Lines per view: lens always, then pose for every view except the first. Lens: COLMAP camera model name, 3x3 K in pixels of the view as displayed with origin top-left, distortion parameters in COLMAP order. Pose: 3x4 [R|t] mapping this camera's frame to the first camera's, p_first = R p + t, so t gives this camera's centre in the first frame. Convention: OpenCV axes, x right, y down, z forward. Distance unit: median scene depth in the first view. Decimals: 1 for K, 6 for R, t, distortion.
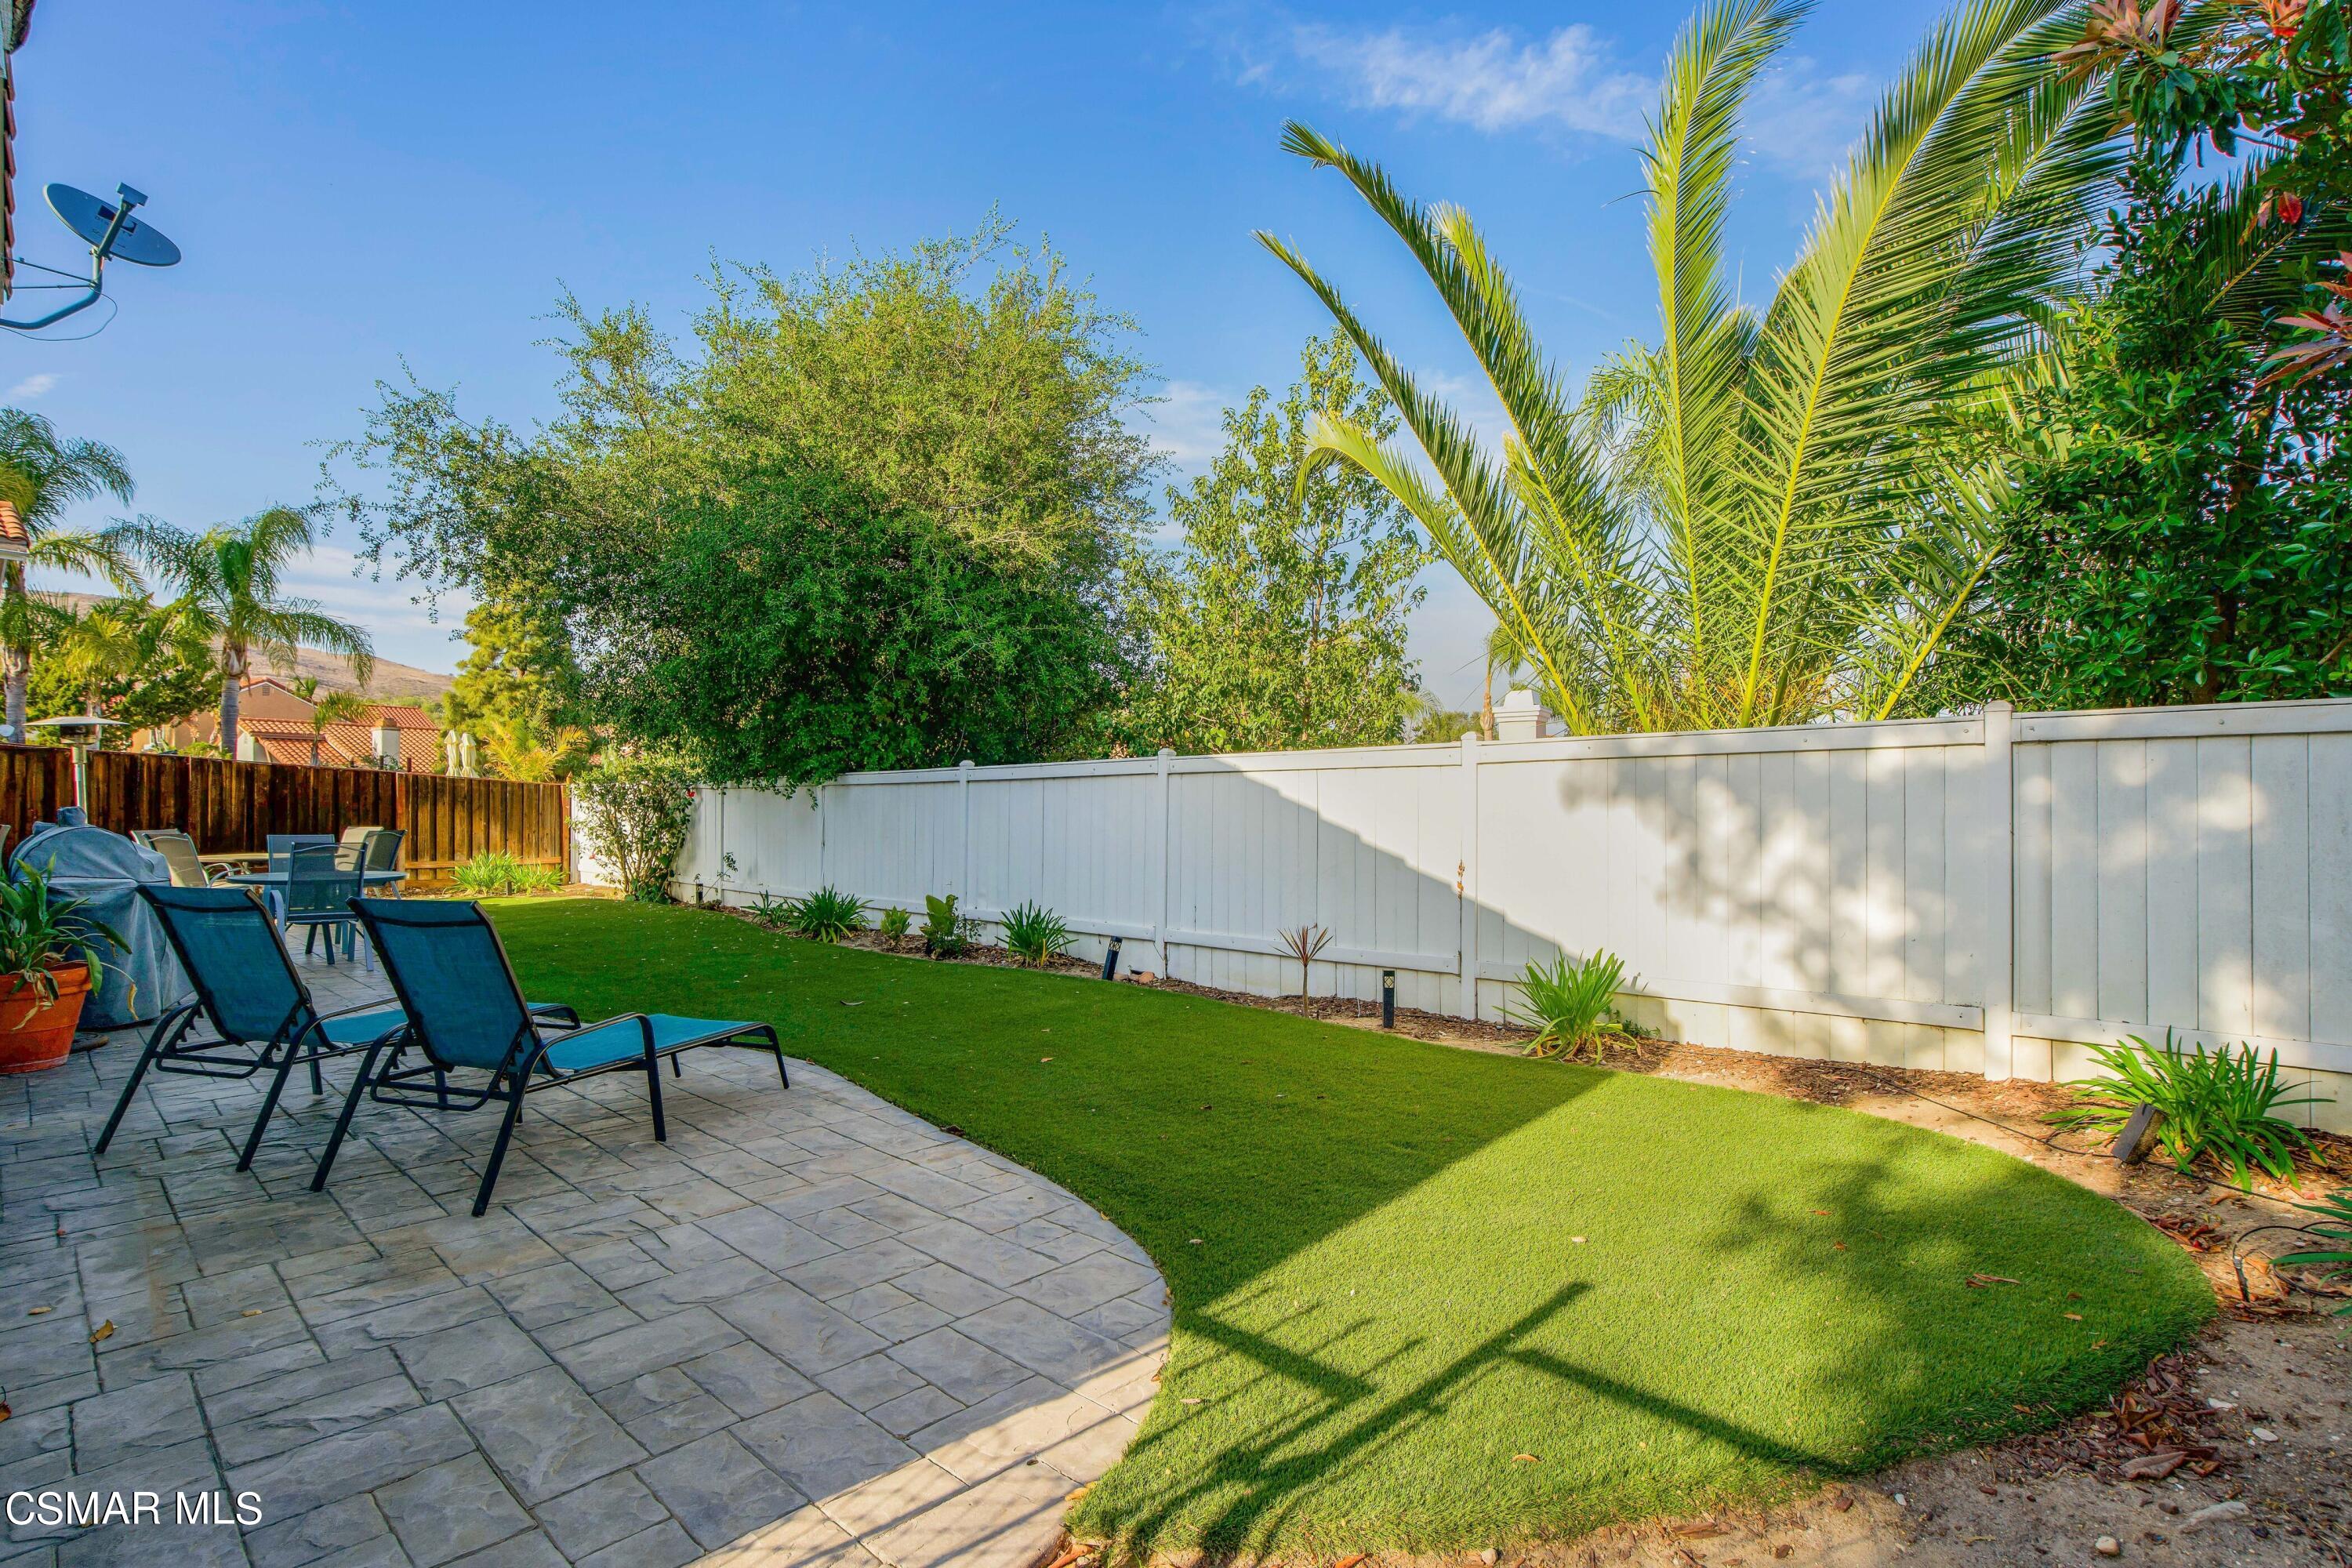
lens RADIAL K [[1099.1, 0, 1160.5], [0, 1099.1, 797.4], [0, 0, 1]] dist [-0.044184, 0.015872]
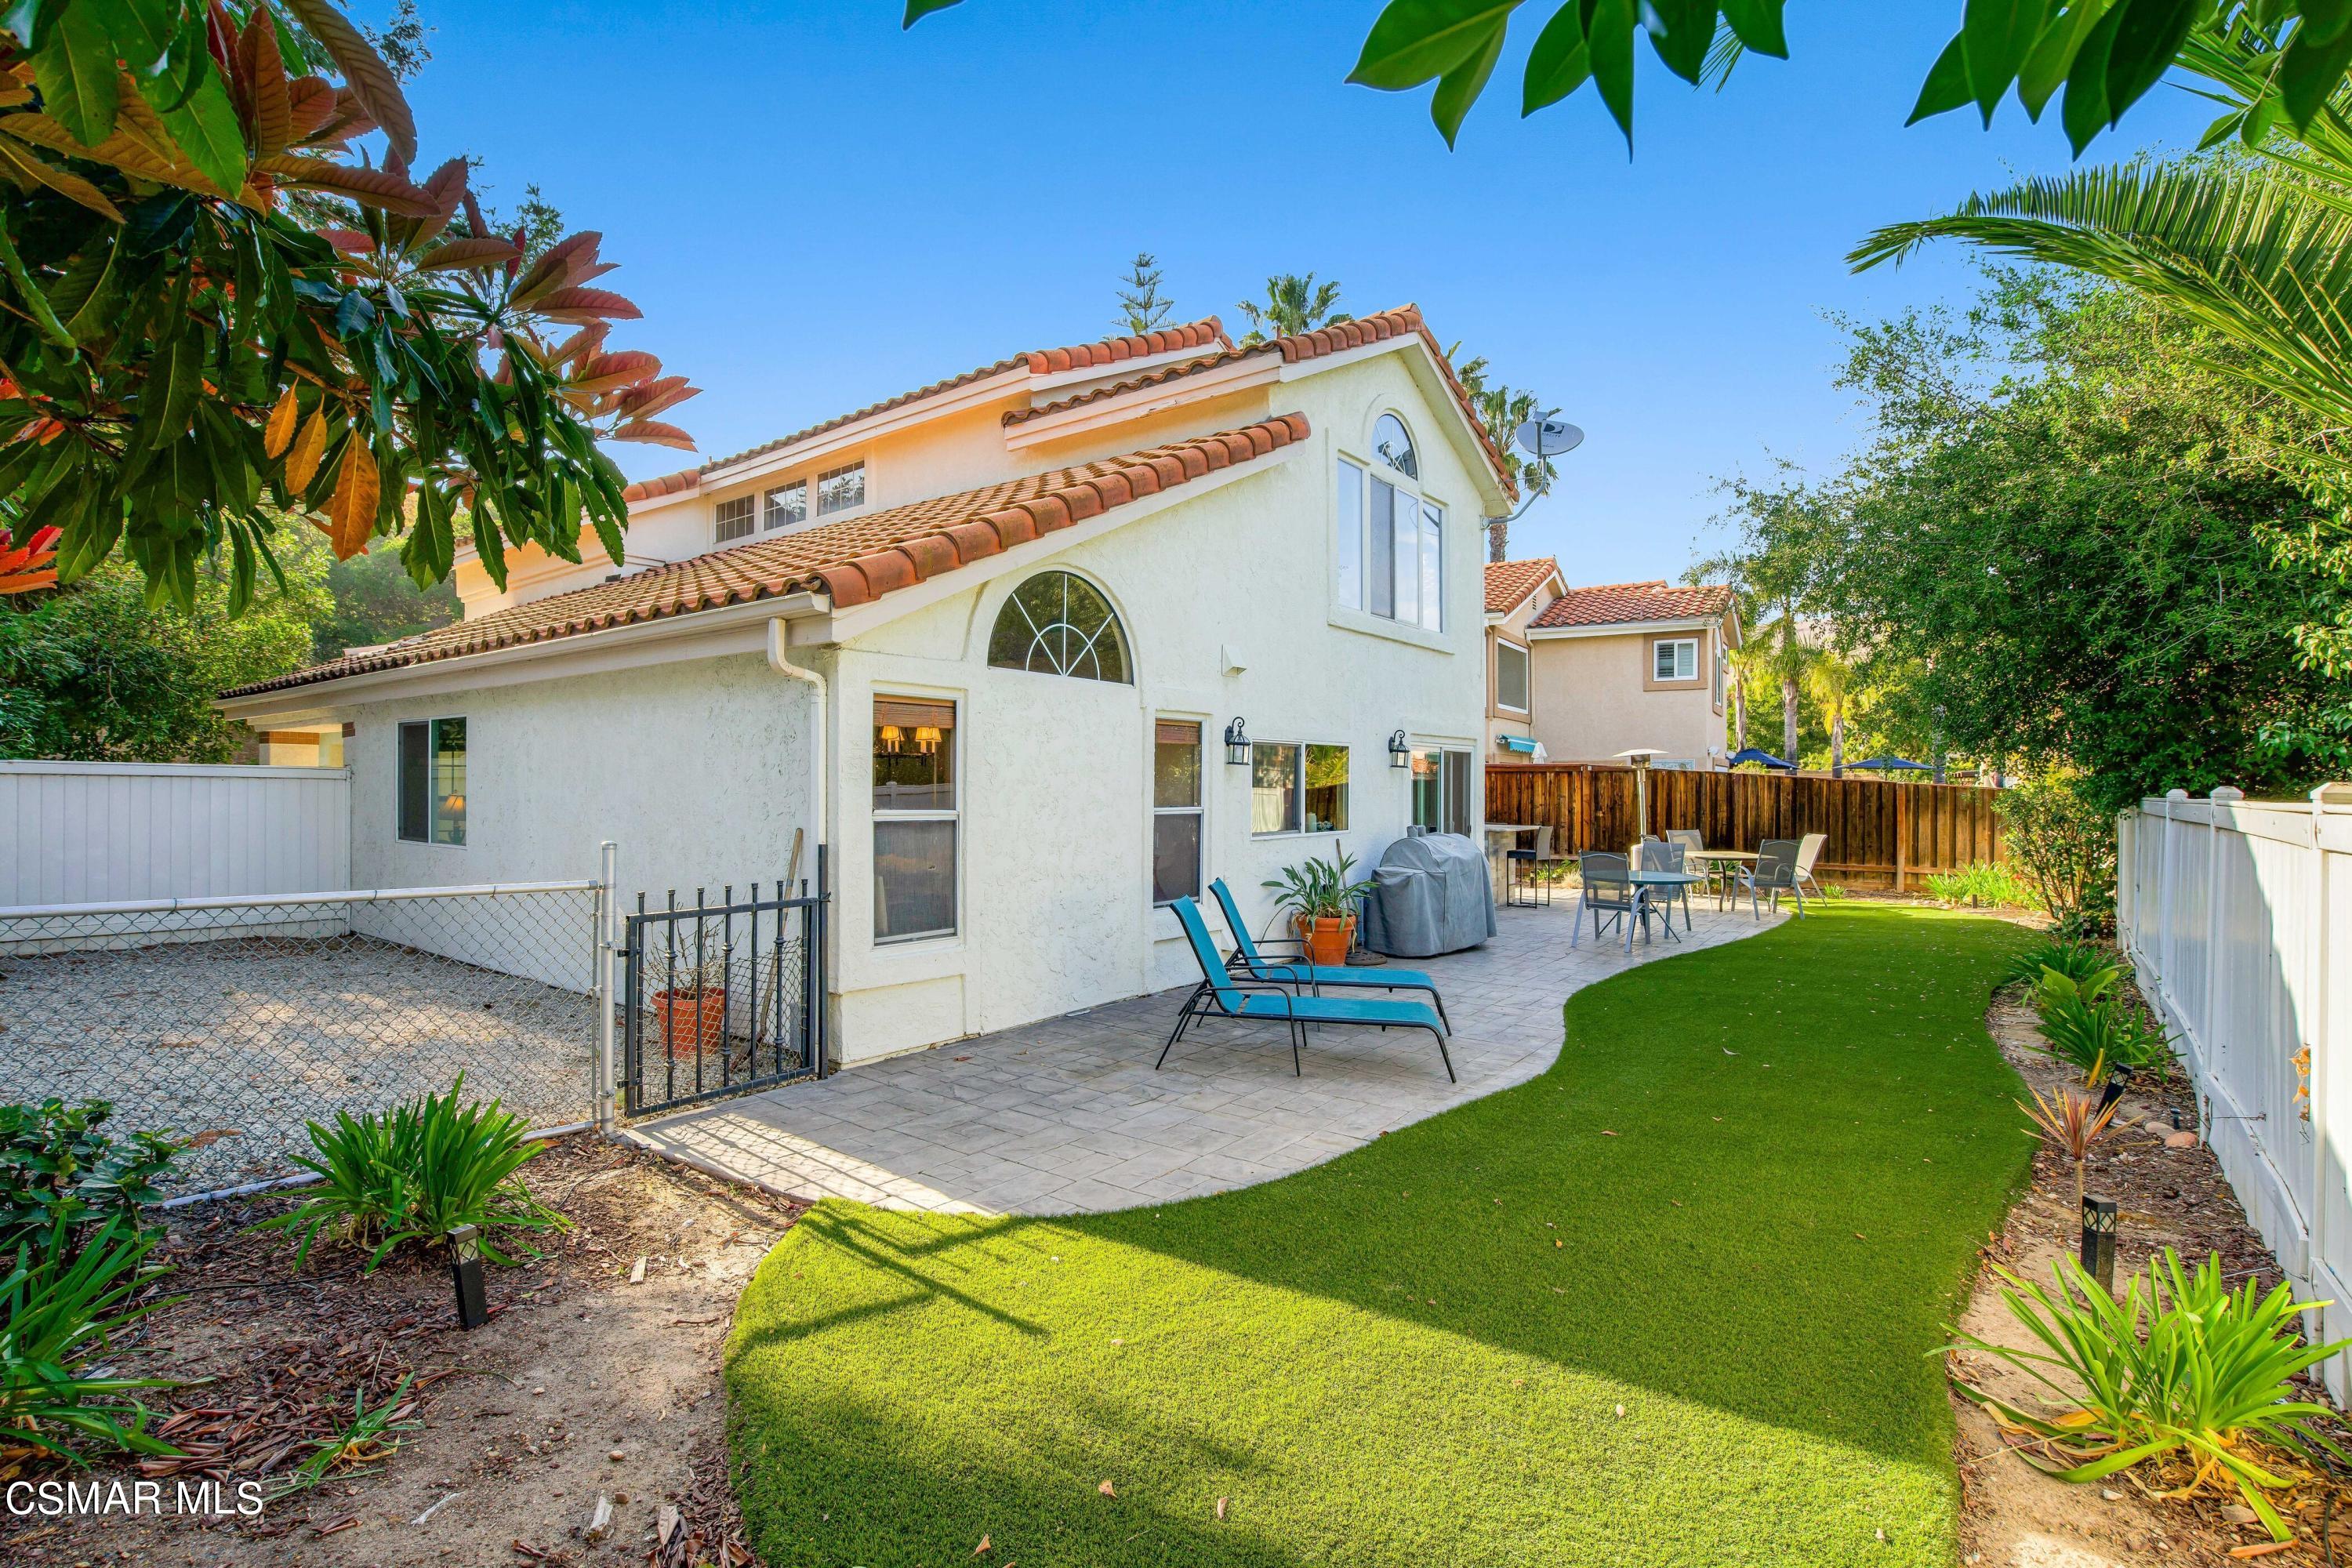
lens RADIAL K [[1099.1, 0, 1202.0], [0, 1099.1, 784.7], [0, 0, 1]] dist [-0.044184, 0.015872]
pose [[0.120840, 0.000179, -0.992672, 0.695234], [0.002757, 0.999996, 0.000516, -0.059517], [0.992668, -0.002799, 0.120839, 0.462001]]
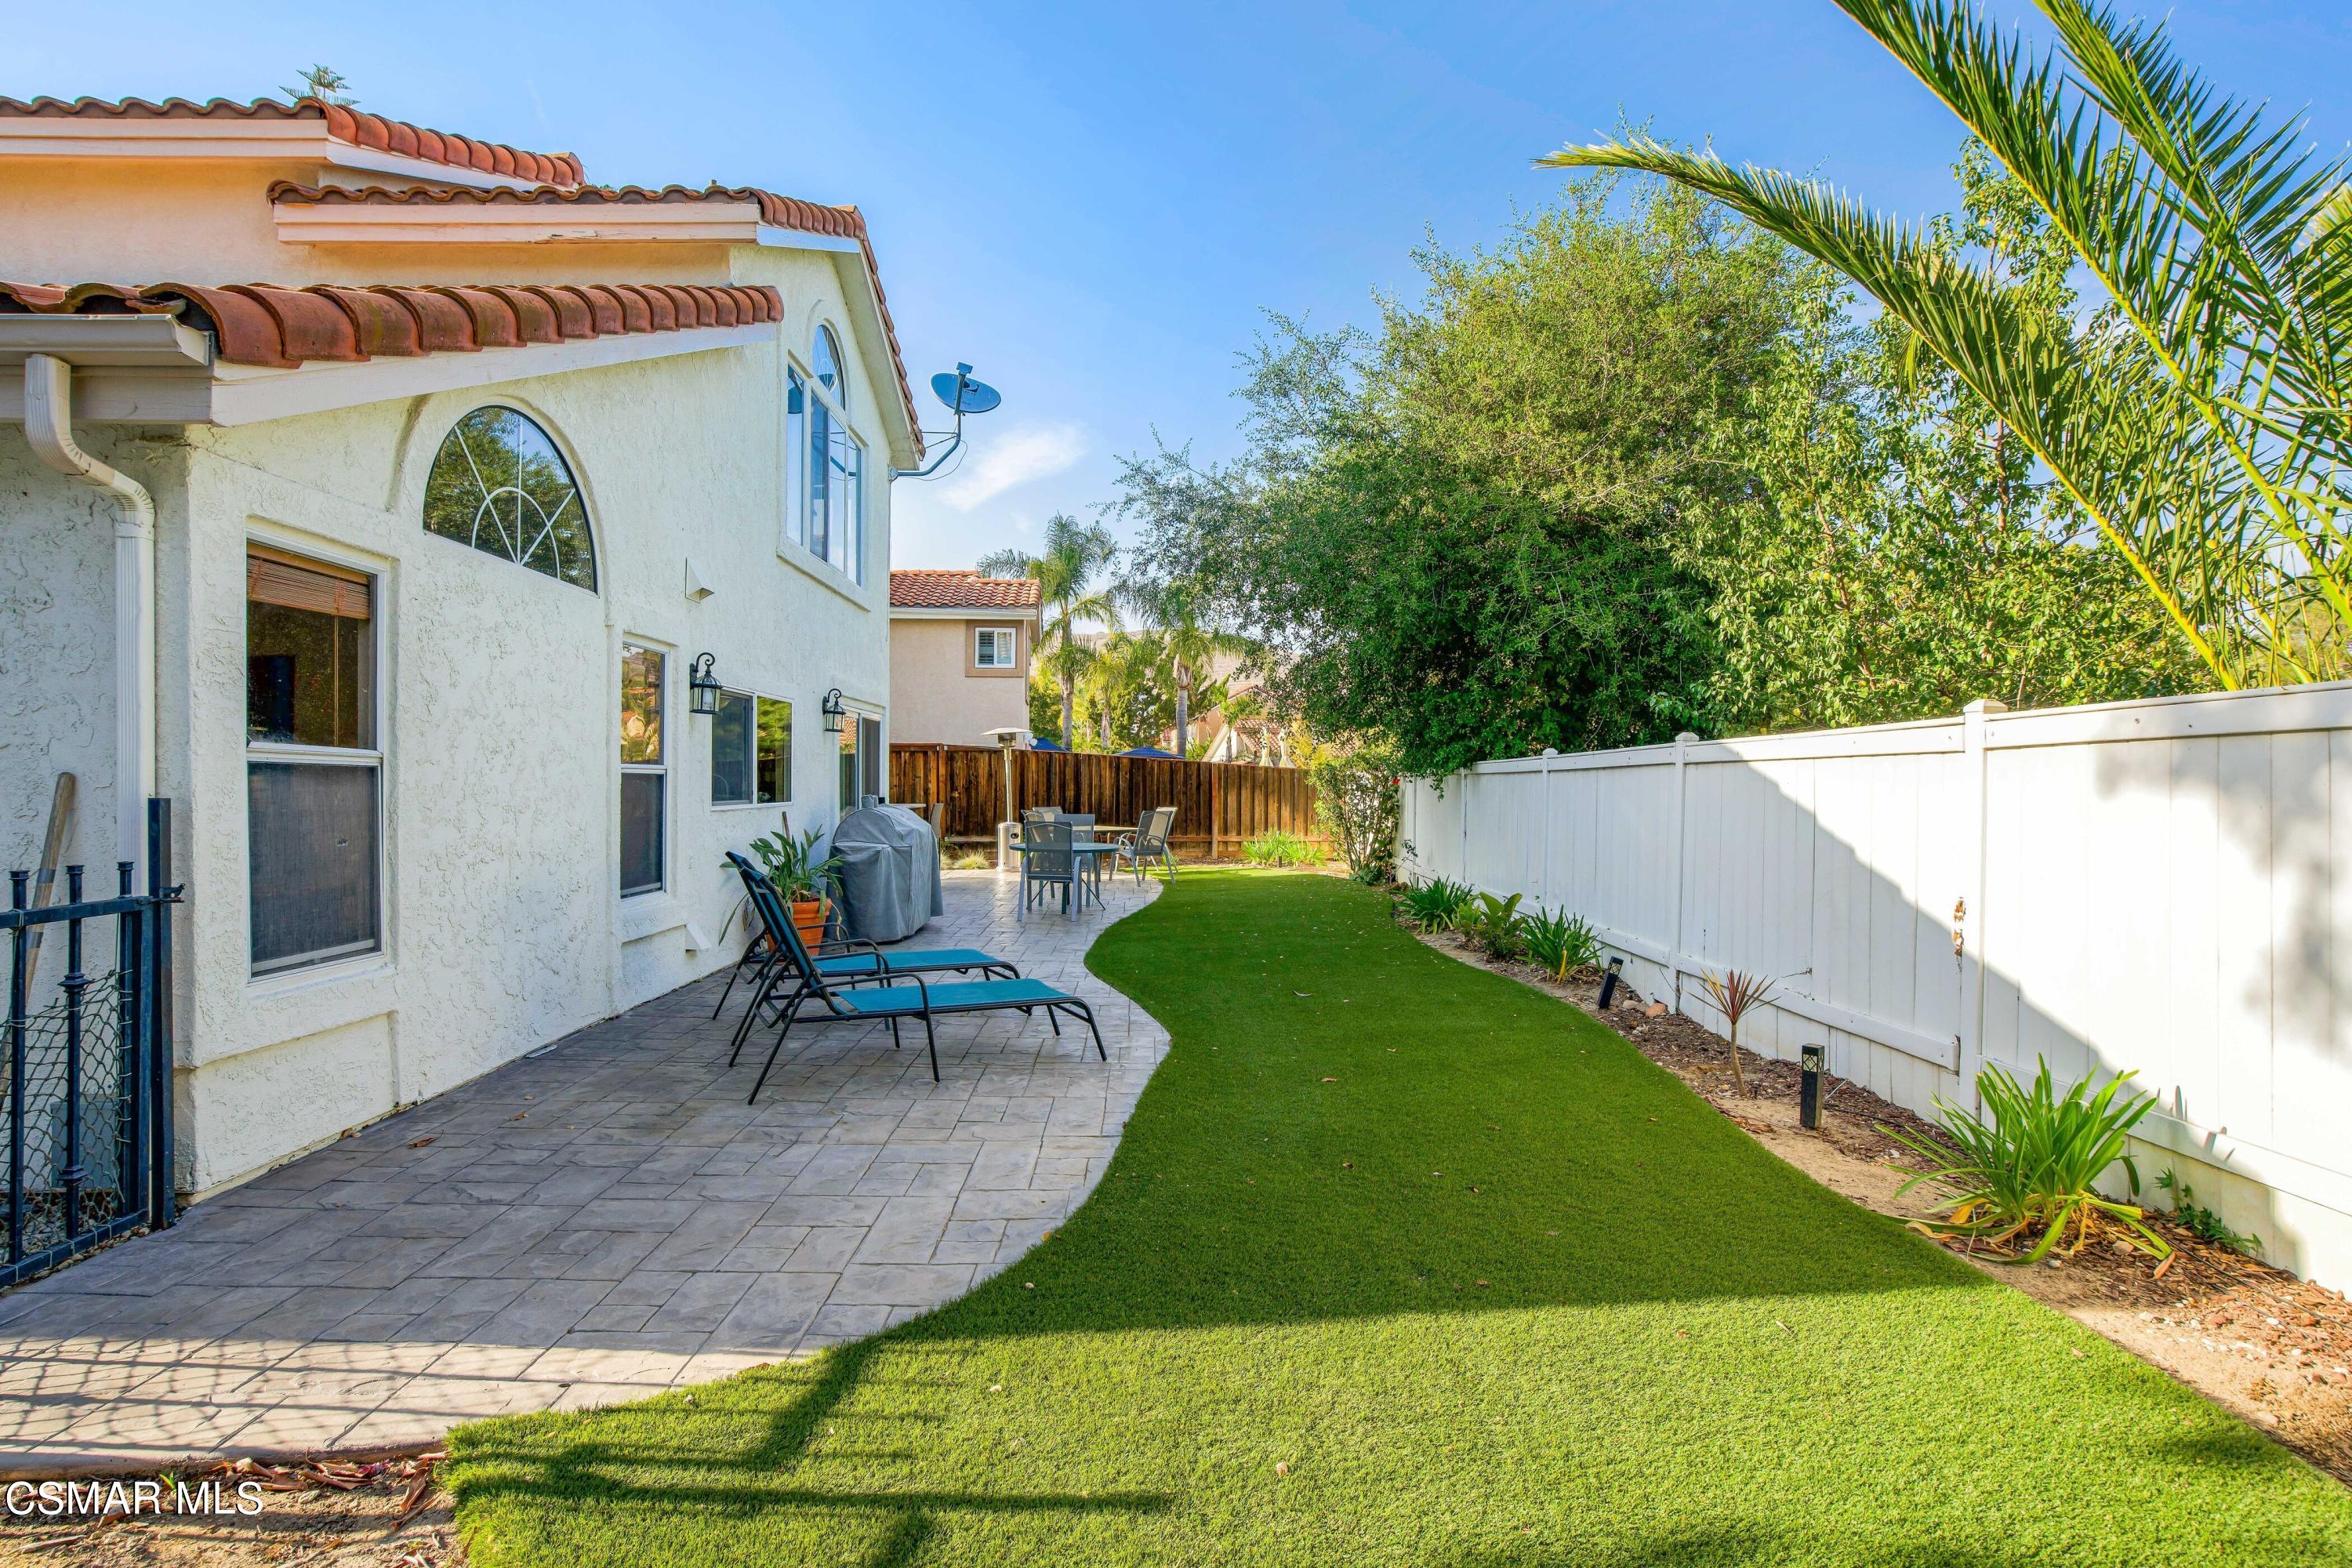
lens RADIAL K [[1099.1, 0, 1184.7], [0, 1099.1, 794.5], [0, 0, 1]] dist [-0.044184, 0.015872]
pose [[0.706237, 0.008226, -0.707928, 0.401858], [0.003223, 0.999885, 0.014833, -0.013734], [0.707968, -0.012757, 0.706129, 0.226836]]
